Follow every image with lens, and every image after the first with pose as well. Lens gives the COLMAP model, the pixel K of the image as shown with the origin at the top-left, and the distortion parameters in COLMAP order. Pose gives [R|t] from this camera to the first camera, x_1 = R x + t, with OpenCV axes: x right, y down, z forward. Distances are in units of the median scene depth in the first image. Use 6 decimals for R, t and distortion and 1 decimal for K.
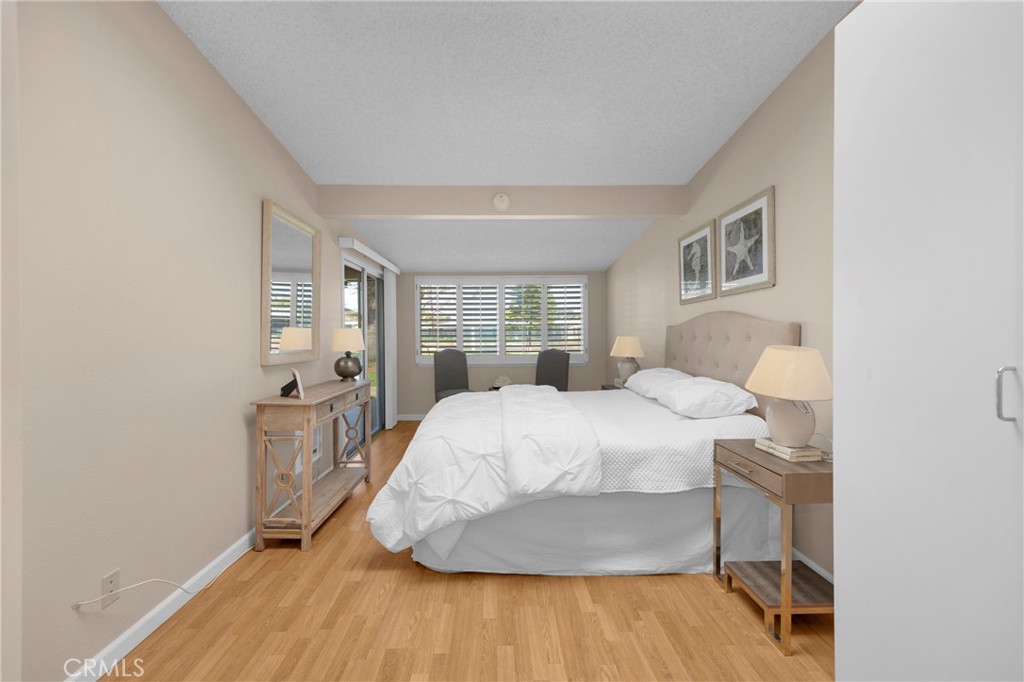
lens RADIAL K [[406.6, 0, 502.7], [0, 406.6, 340.4], [0, 0, 1]] dist [0.003427, 0.001060]
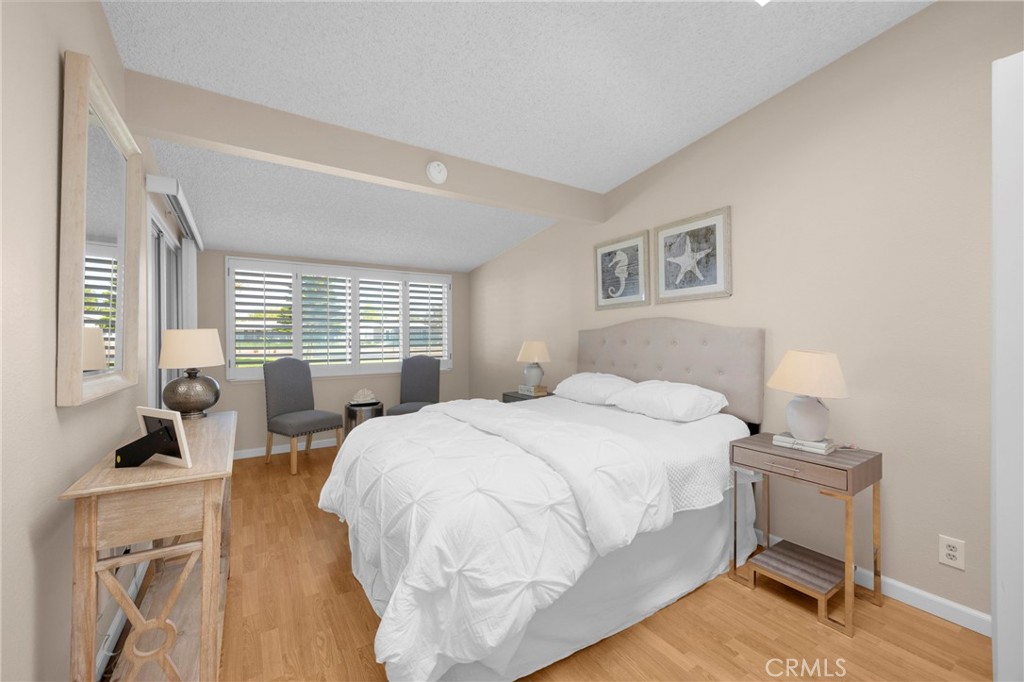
lens RADIAL K [[406.6, 0, 512.9], [0, 406.6, 340.3], [0, 0, 1]] dist [0.003427, 0.001060]
pose [[0.851372, -0.001240, 0.524560, -0.393448], [0.006514, 0.999945, -0.008208, -0.005878], [-0.524521, 0.010405, 0.851334, 0.334442]]
